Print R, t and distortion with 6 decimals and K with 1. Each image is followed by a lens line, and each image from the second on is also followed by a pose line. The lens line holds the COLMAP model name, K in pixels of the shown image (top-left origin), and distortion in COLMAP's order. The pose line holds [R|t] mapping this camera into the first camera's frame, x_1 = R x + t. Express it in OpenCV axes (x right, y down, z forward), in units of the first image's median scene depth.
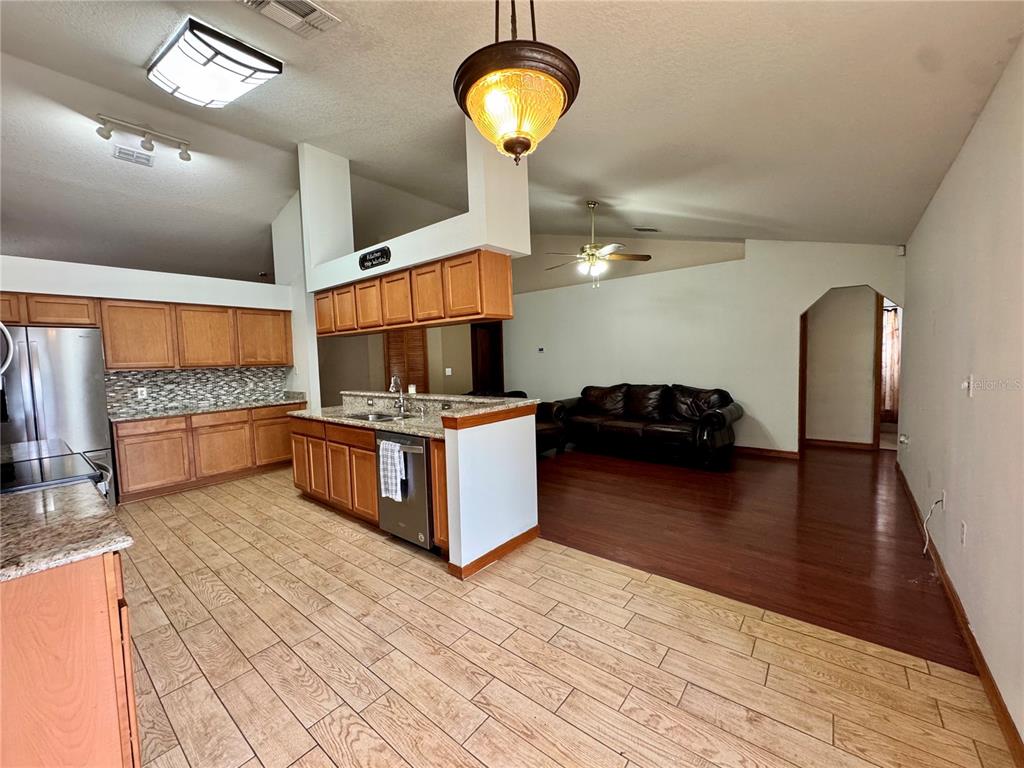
lens RADIAL K [[410.5, 0, 514.4], [0, 410.5, 384.6], [0, 0, 1]] dist [-0.005294, 0.000478]
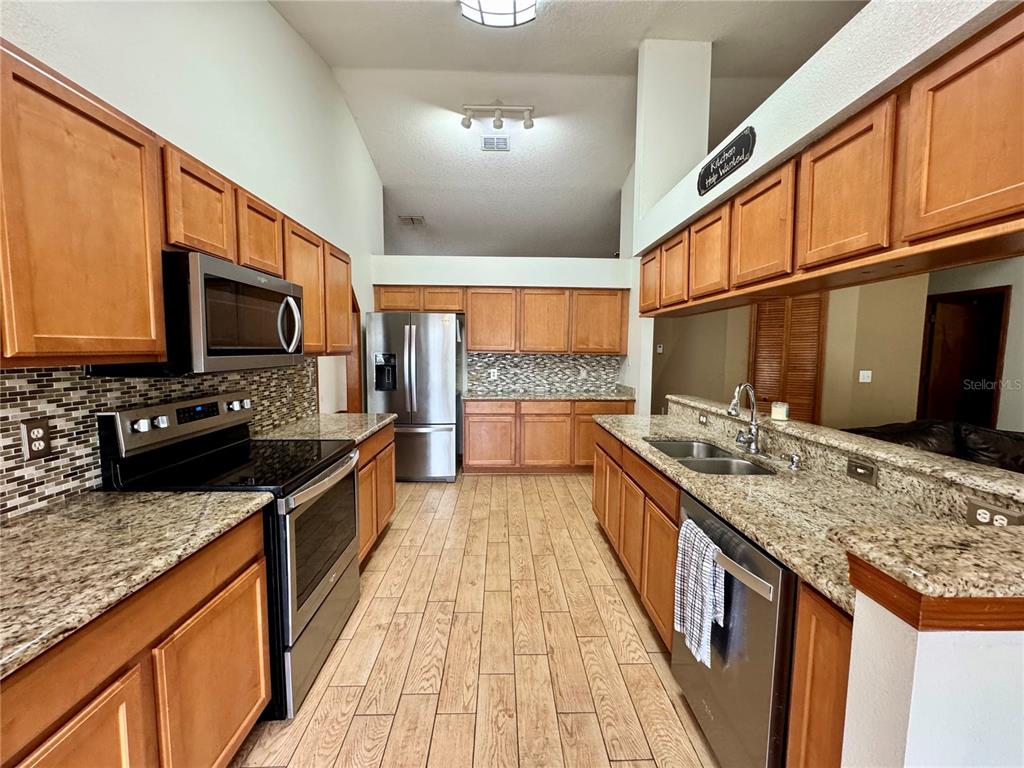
lens RADIAL K [[410.5, 0, 509.0], [0, 410.5, 383.0], [0, 0, 1]] dist [-0.005294, 0.000478]
pose [[0.646965, 0.097096, -0.756312, -0.081901], [-0.079390, 0.995046, 0.059833, -0.029855], [0.758375, 0.021334, 0.651469, 0.404554]]
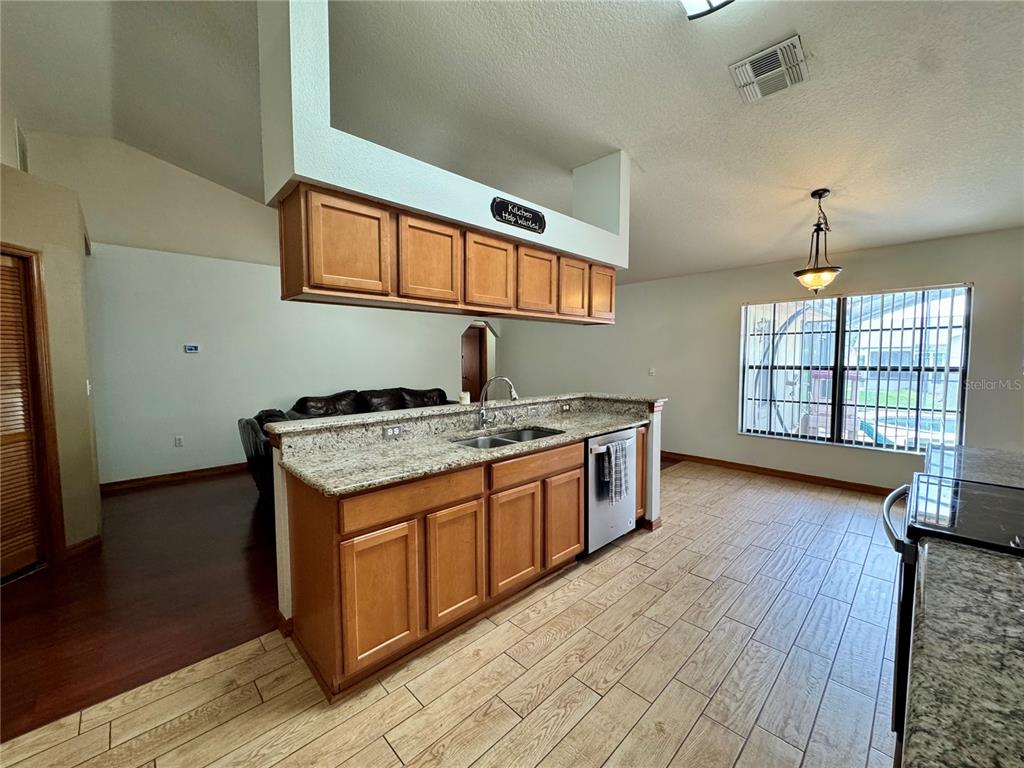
lens RADIAL K [[410.5, 0, 509.3], [0, 410.5, 385.0], [0, 0, 1]] dist [-0.005294, 0.000478]
pose [[0.116933, -0.035458, 0.992507, -0.979822], [0.069465, 0.997207, 0.027441, -0.027131], [-0.990707, 0.065736, 0.119070, 0.865902]]
